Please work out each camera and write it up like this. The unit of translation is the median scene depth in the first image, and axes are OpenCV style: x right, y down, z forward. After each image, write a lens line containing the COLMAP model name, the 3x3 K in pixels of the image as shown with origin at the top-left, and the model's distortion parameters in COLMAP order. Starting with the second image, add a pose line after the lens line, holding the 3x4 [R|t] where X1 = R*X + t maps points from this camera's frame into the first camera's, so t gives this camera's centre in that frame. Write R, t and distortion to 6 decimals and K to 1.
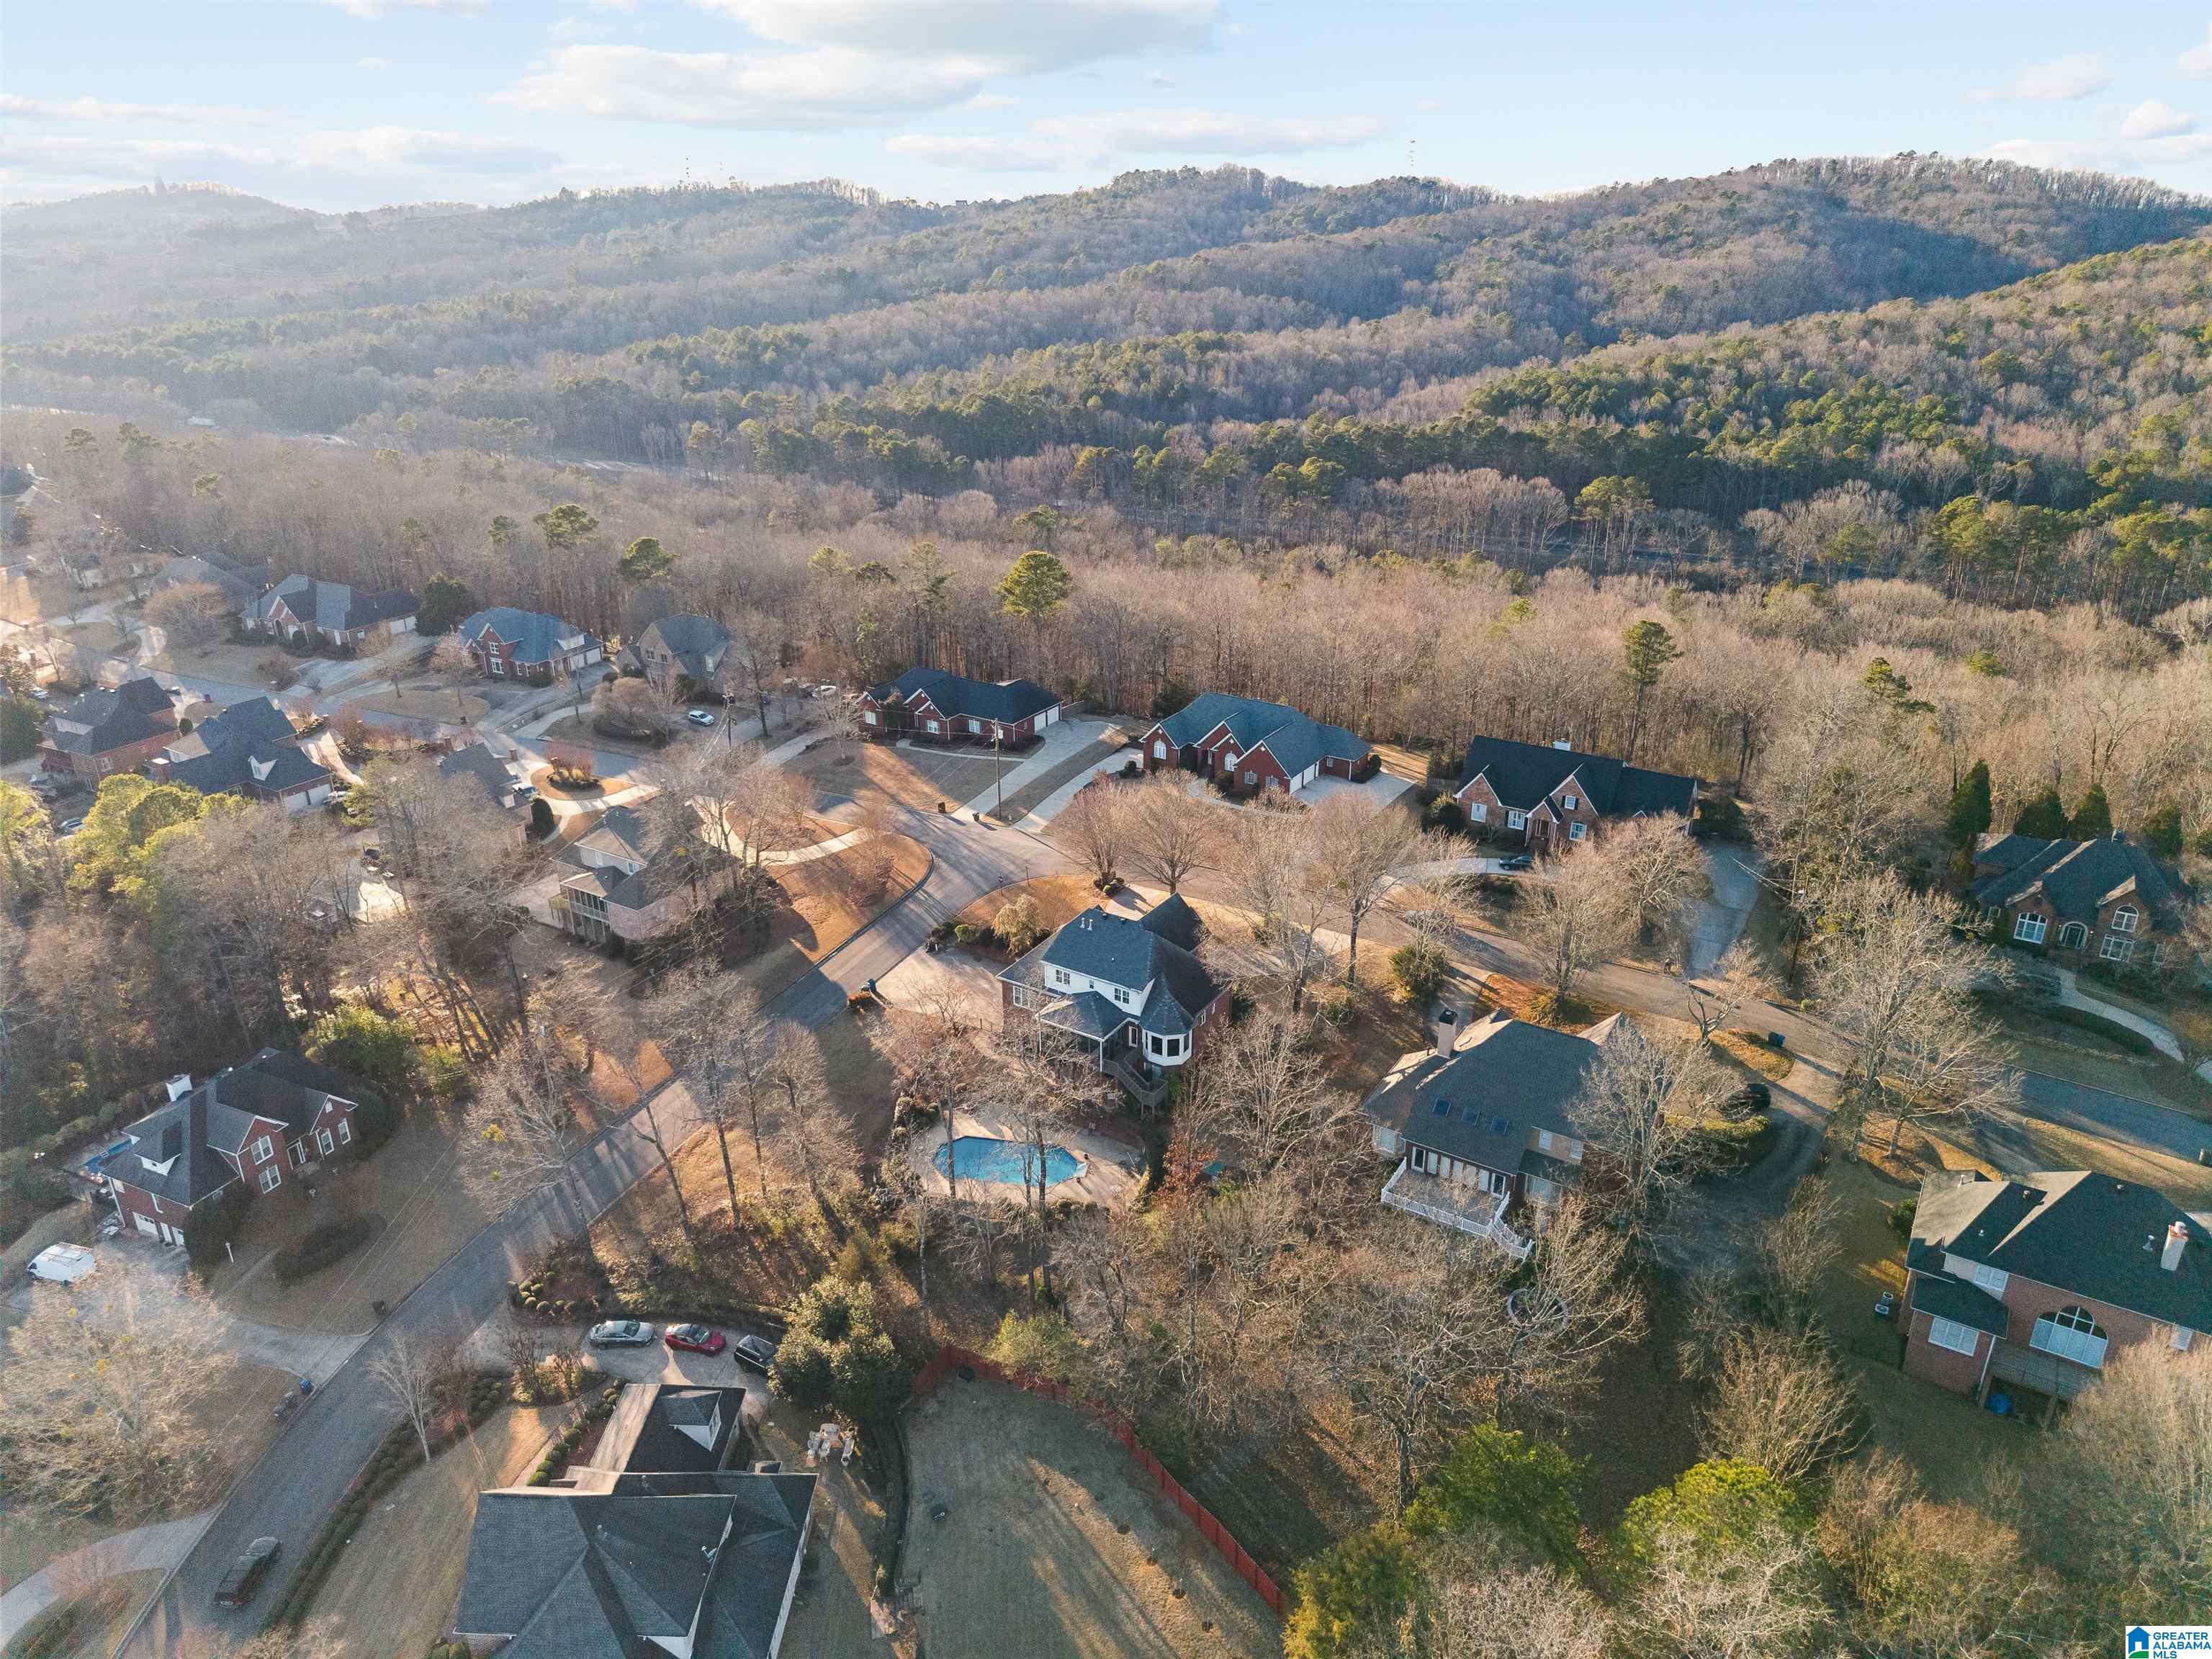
lens RADIAL K [[1488.1, 0, 1117.2], [0, 1488.1, 817.9], [0, 0, 1]] dist [0.006648, -0.005247]
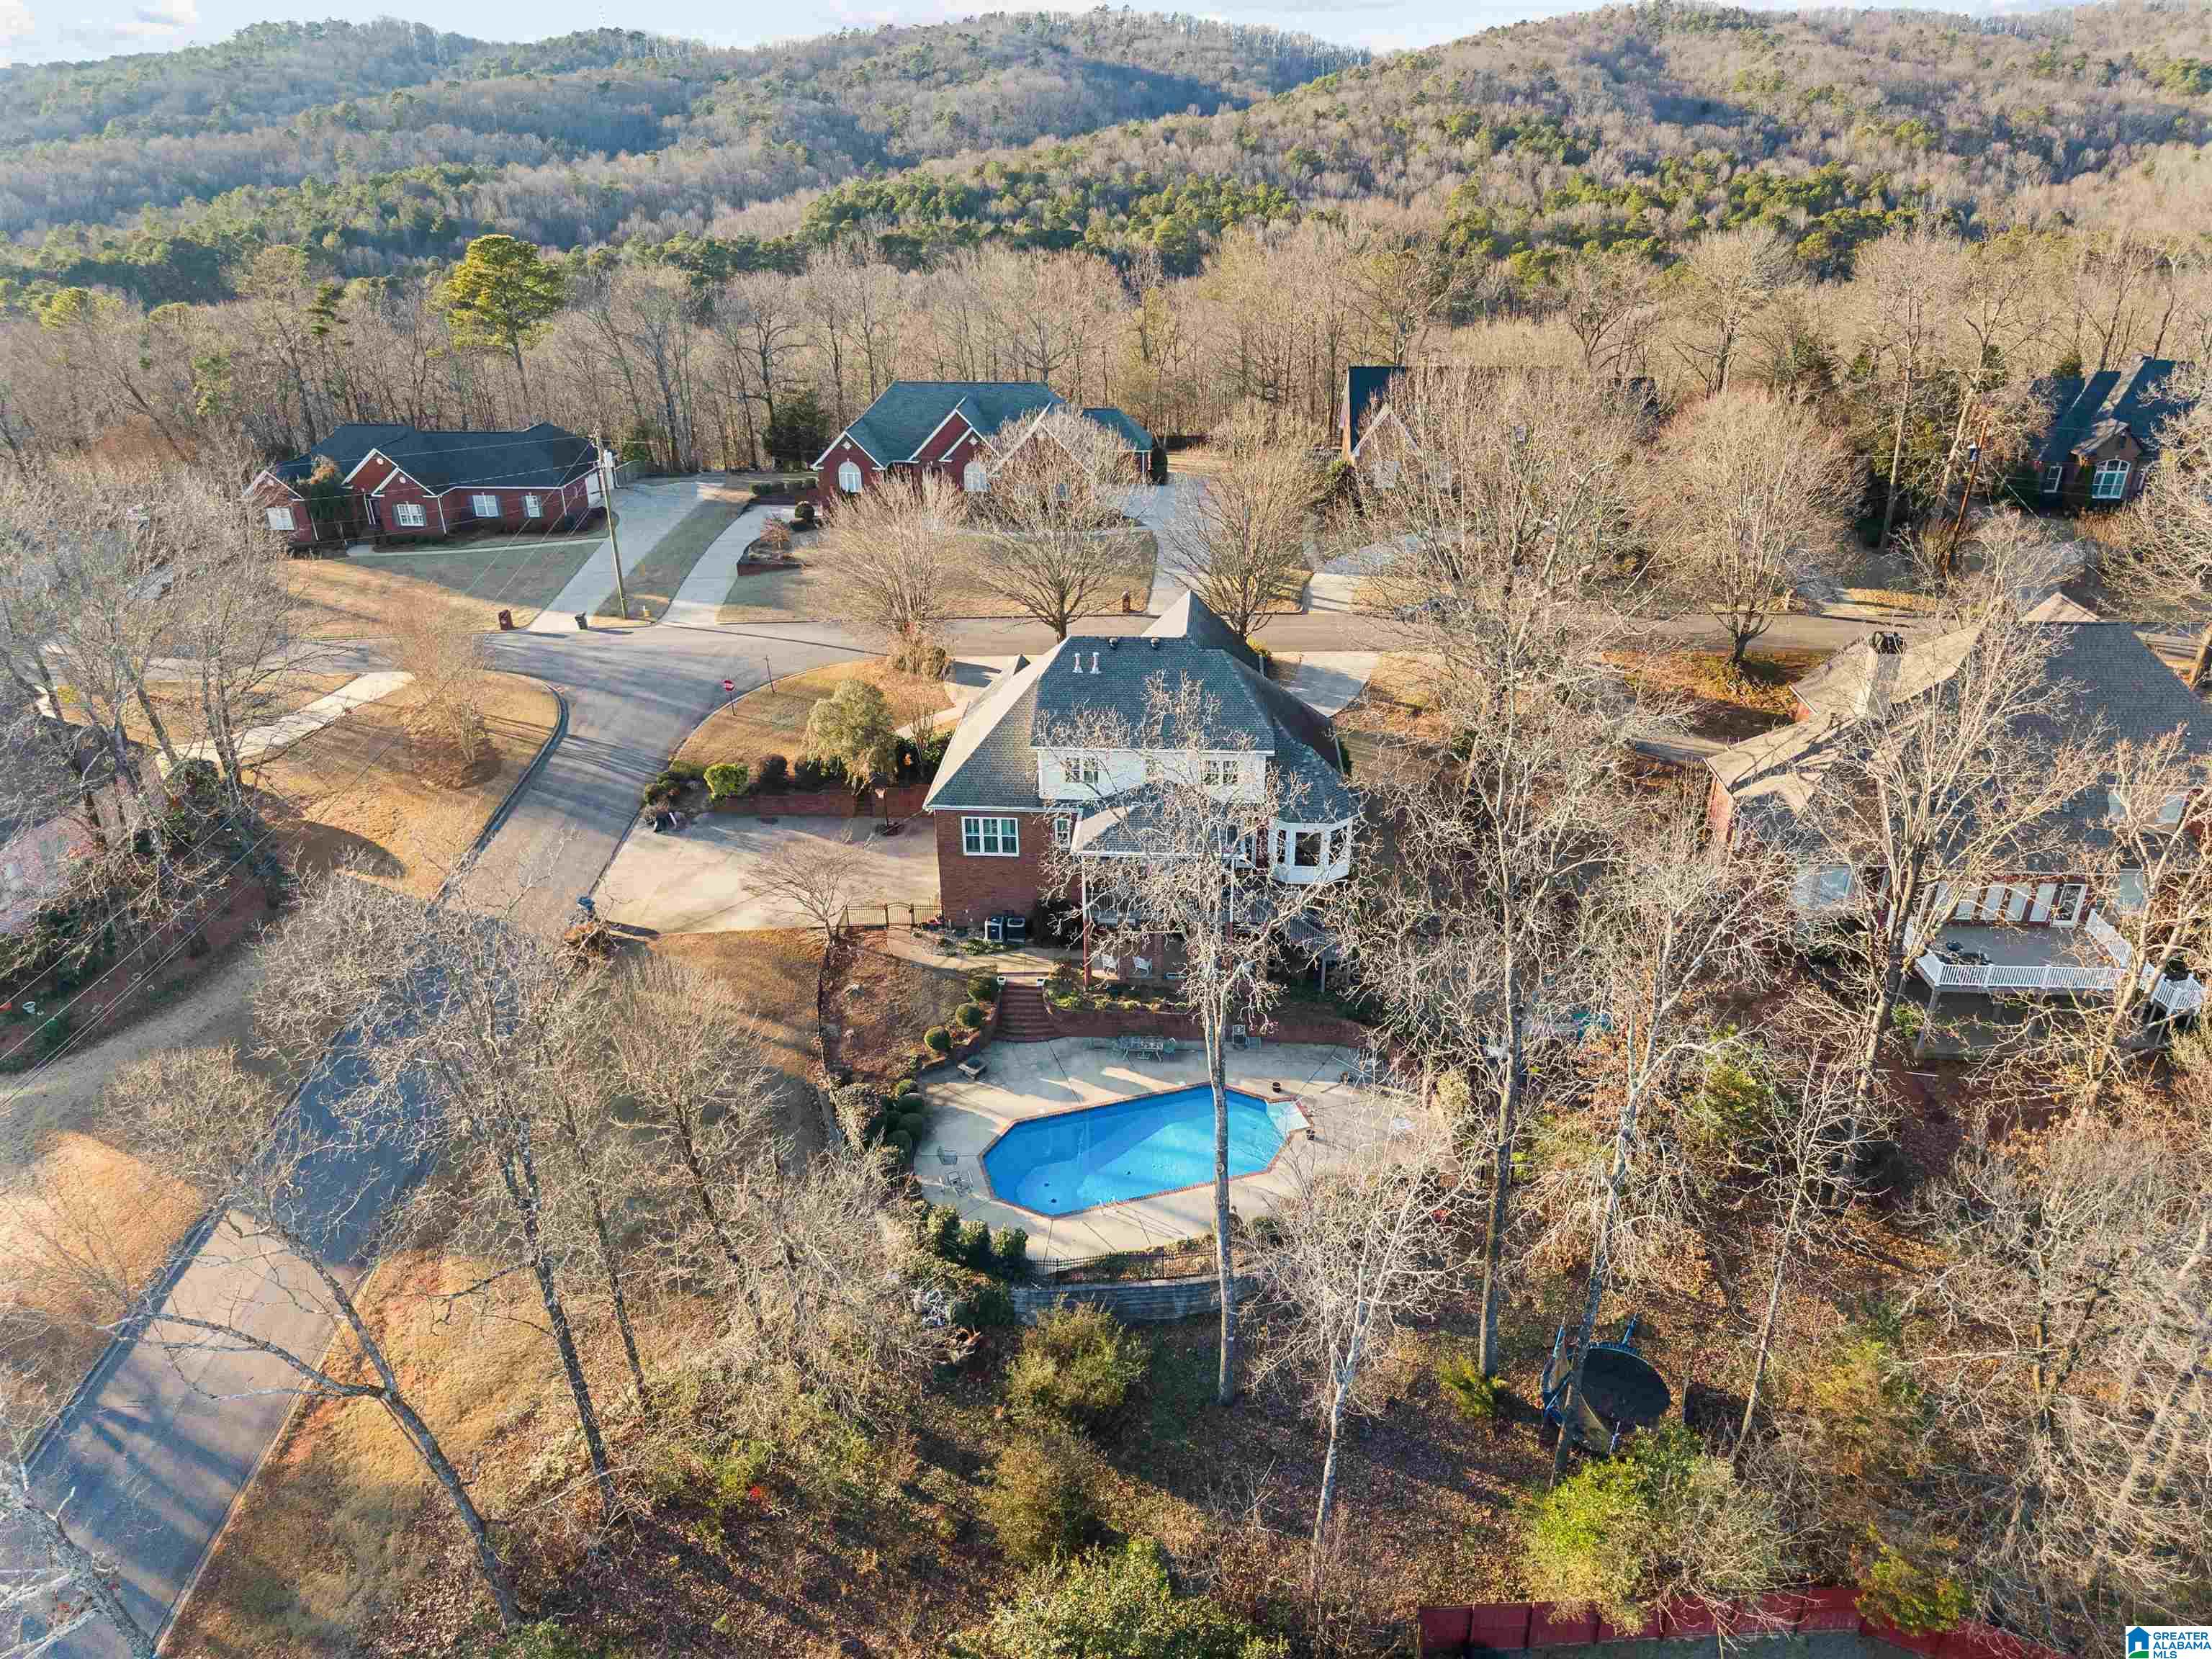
lens RADIAL K [[1488.1, 0, 1106.4], [0, 1488.1, 832.8], [0, 0, 1]] dist [0.006648, -0.005247]
pose [[0.880616, -0.212923, 0.423295, -0.088469], [0.187377, 0.977016, 0.101636, 0.029111], [-0.435207, -0.010186, 0.900273, 0.202003]]
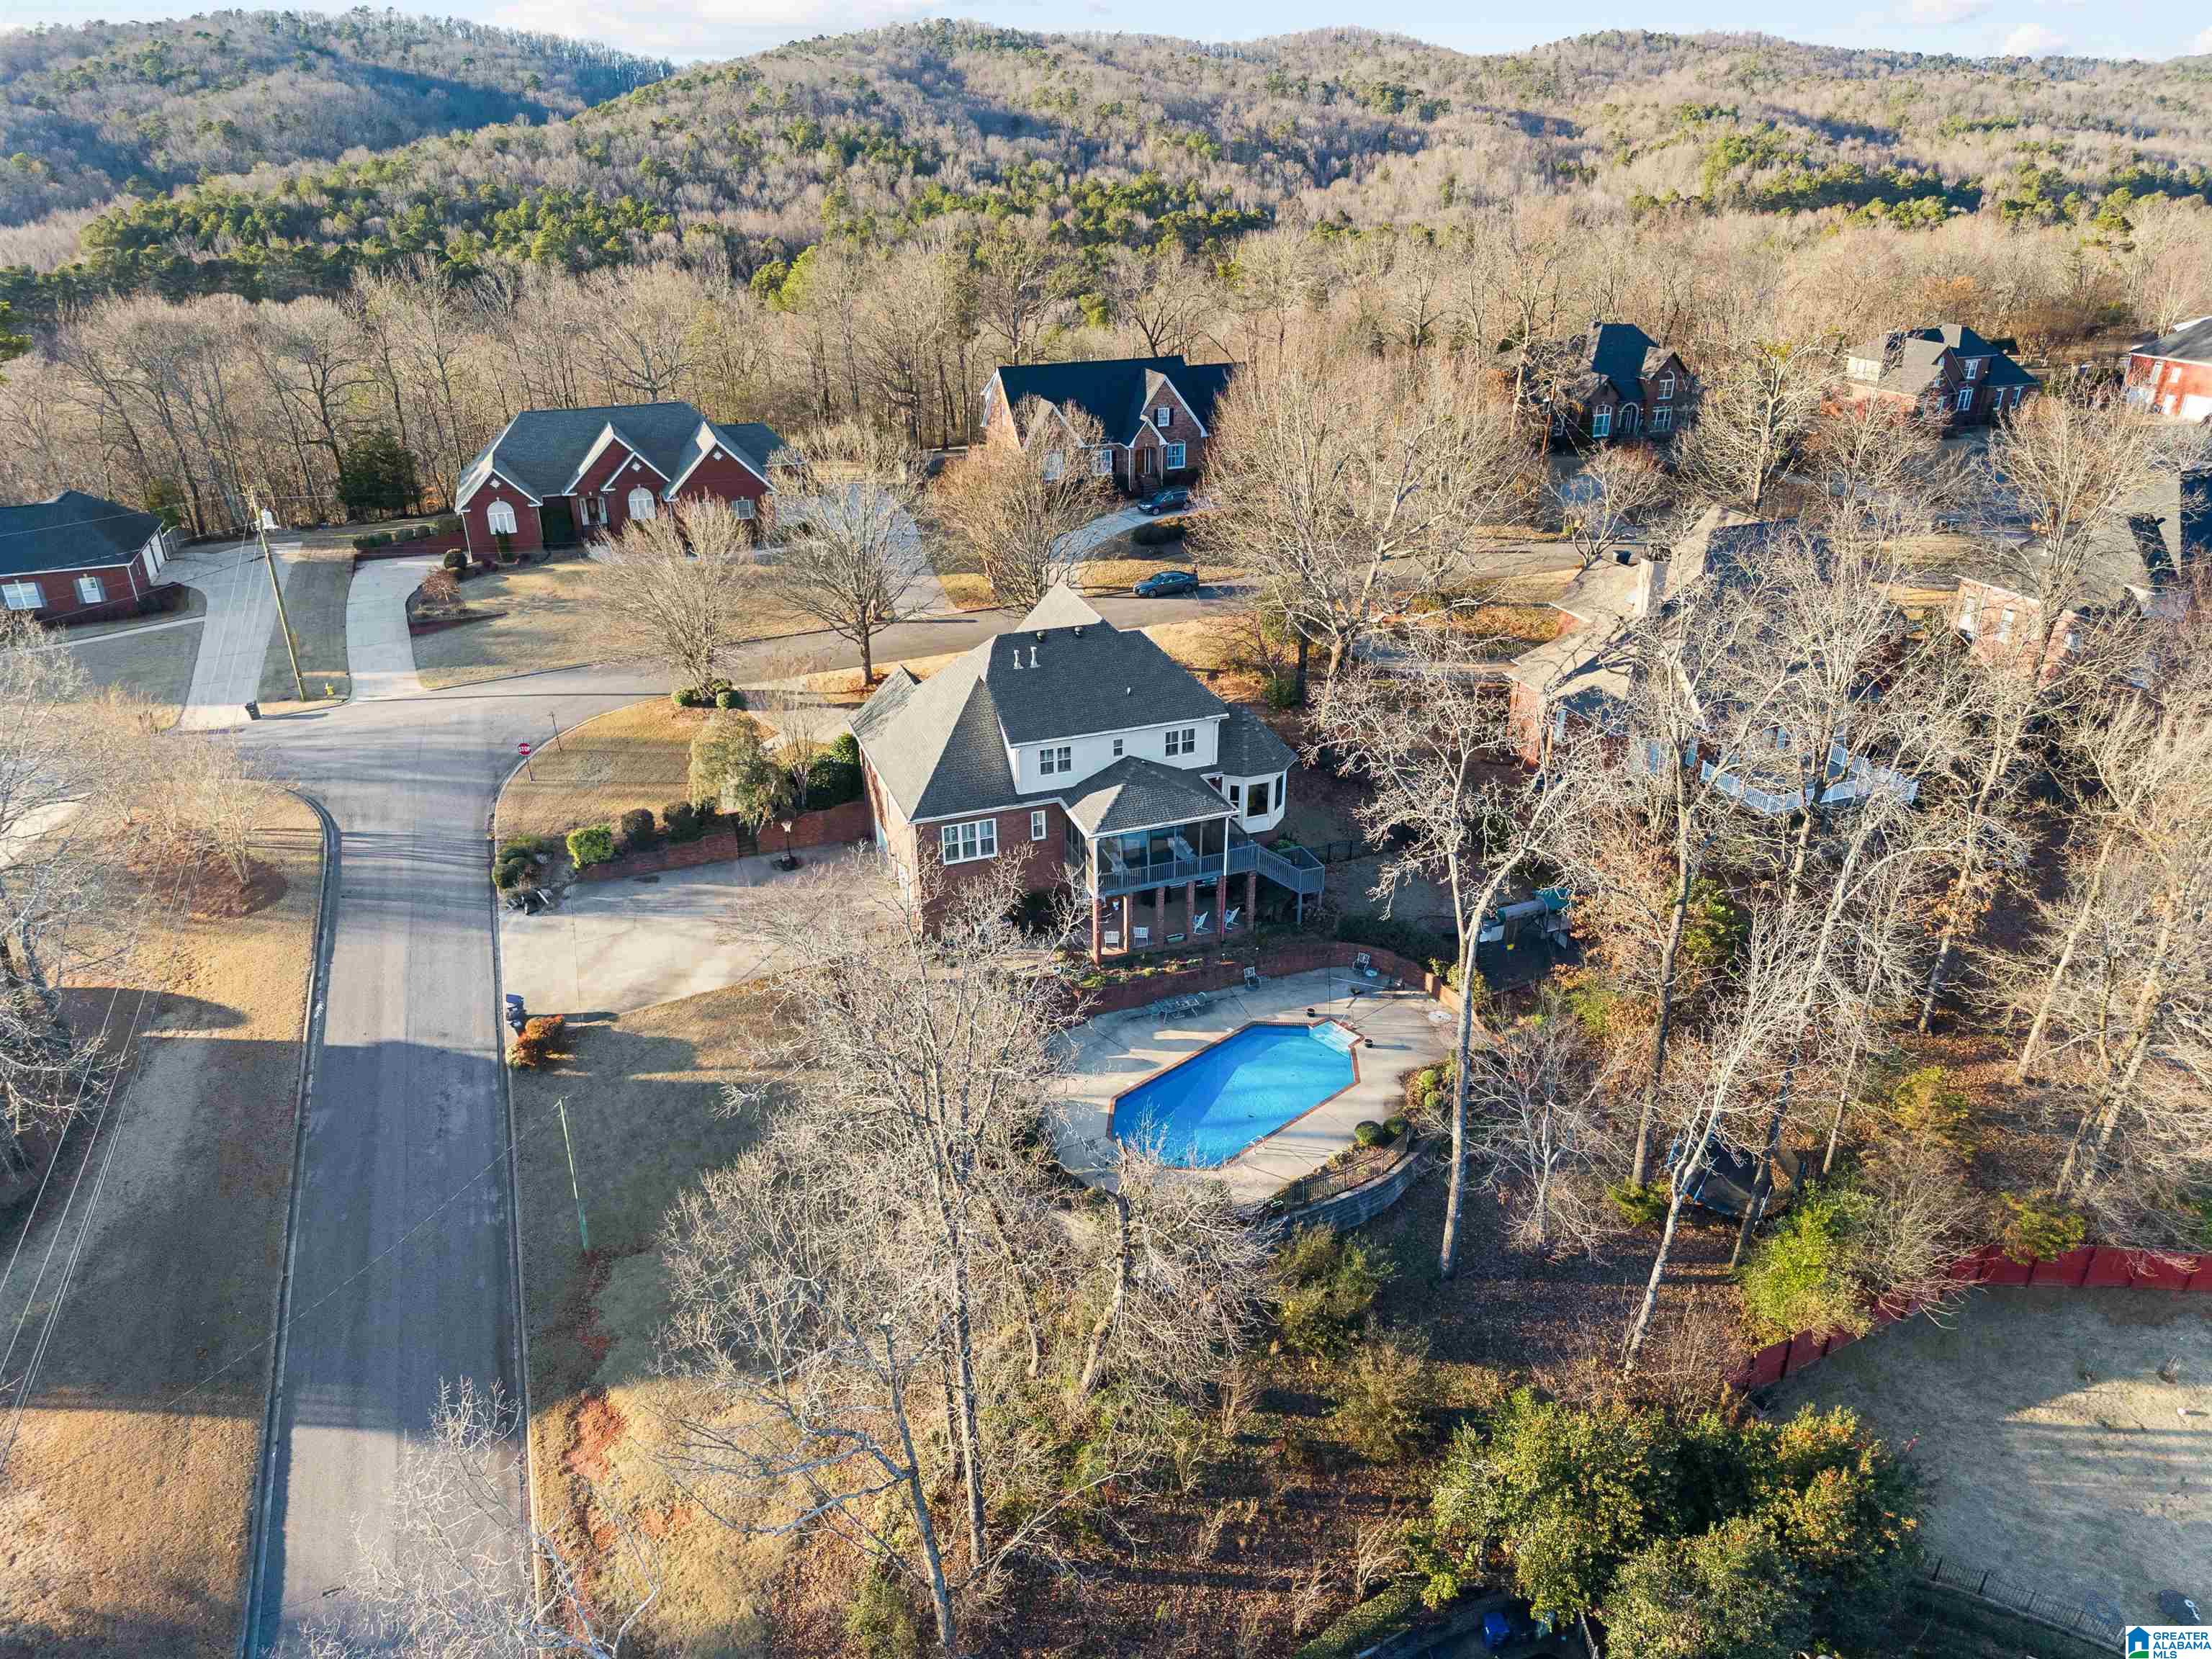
lens RADIAL K [[1488.1, 0, 1104.7], [0, 1488.1, 827.6], [0, 0, 1]] dist [0.006648, -0.005247]
pose [[0.604236, -0.344314, 0.718573, -0.145500], [0.305731, 0.932975, 0.189964, 0.013994], [-0.735818, 0.104907, 0.669004, 0.237913]]
